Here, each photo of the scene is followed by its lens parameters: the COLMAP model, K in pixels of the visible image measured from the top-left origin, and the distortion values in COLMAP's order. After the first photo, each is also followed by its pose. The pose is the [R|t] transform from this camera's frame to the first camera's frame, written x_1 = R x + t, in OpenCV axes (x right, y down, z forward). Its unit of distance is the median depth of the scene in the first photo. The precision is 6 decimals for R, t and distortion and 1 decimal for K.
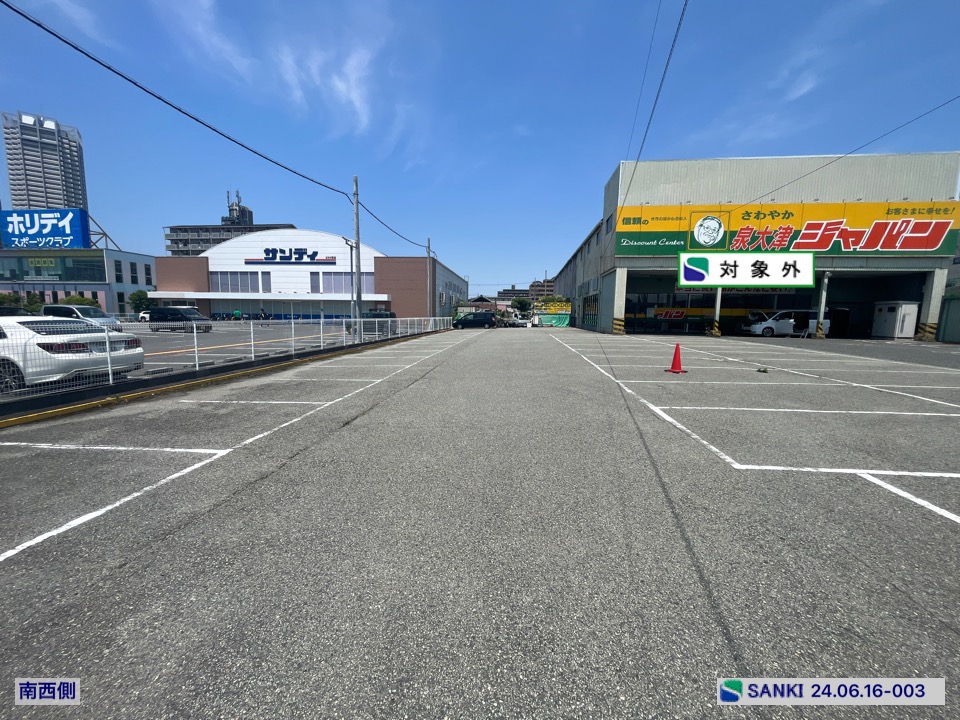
lens RADIAL K [[388.5, 0, 476.1], [0, 388.5, 362.9], [0, 0, 1]] dist [-0.003529, 0.000233]
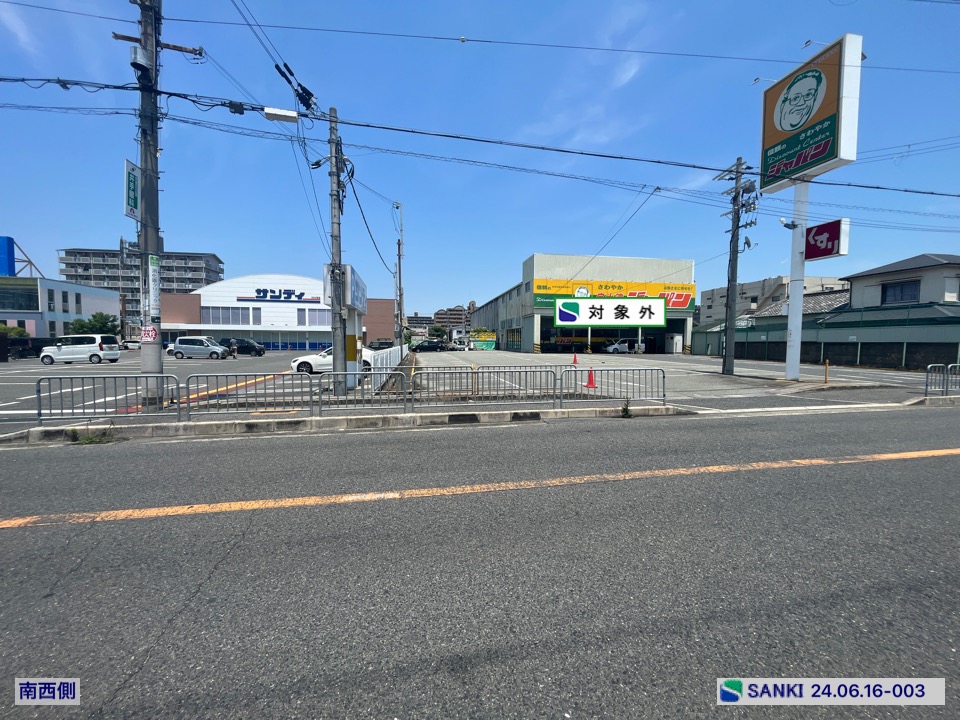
lens RADIAL K [[388.5, 0, 476.6], [0, 388.5, 363.4], [0, 0, 1]] dist [-0.003529, 0.000233]
pose [[0.965124, -0.020871, 0.260960, -0.206376], [0.037613, 0.997530, -0.059324, 0.037866], [-0.259077, 0.067071, 0.963525, -0.346136]]
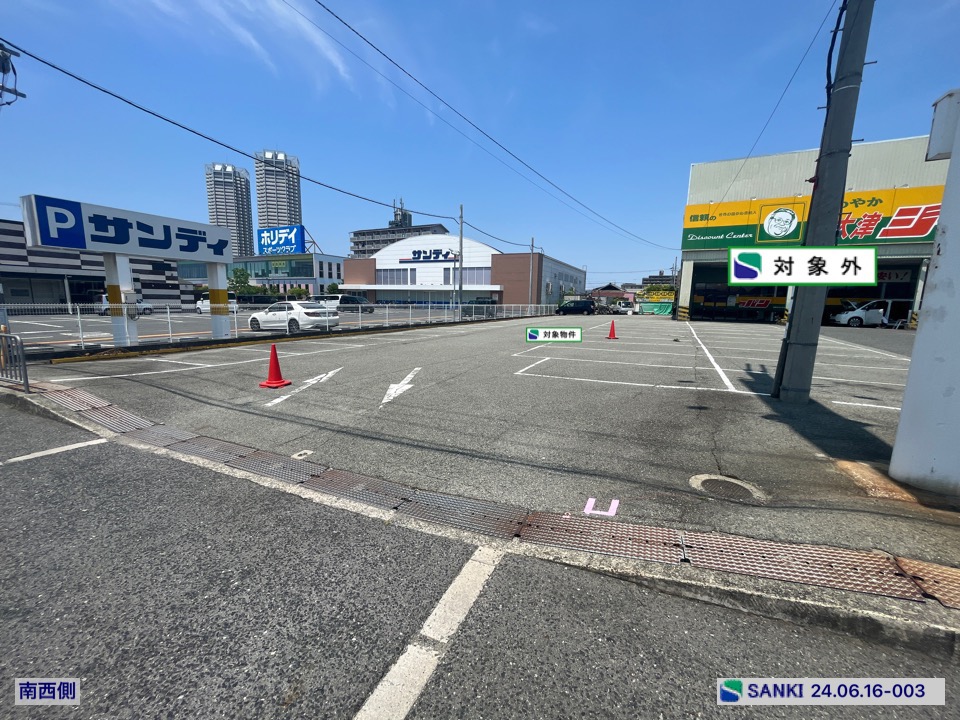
lens RADIAL K [[388.5, 0, 475.6], [0, 388.5, 362.9], [0, 0, 1]] dist [-0.003529, 0.000233]
pose [[0.936382, 0.059736, -0.345862, 0.130851], [-0.049114, 0.998016, 0.039405, 0.020985], [0.347529, -0.019912, 0.937458, -0.163380]]
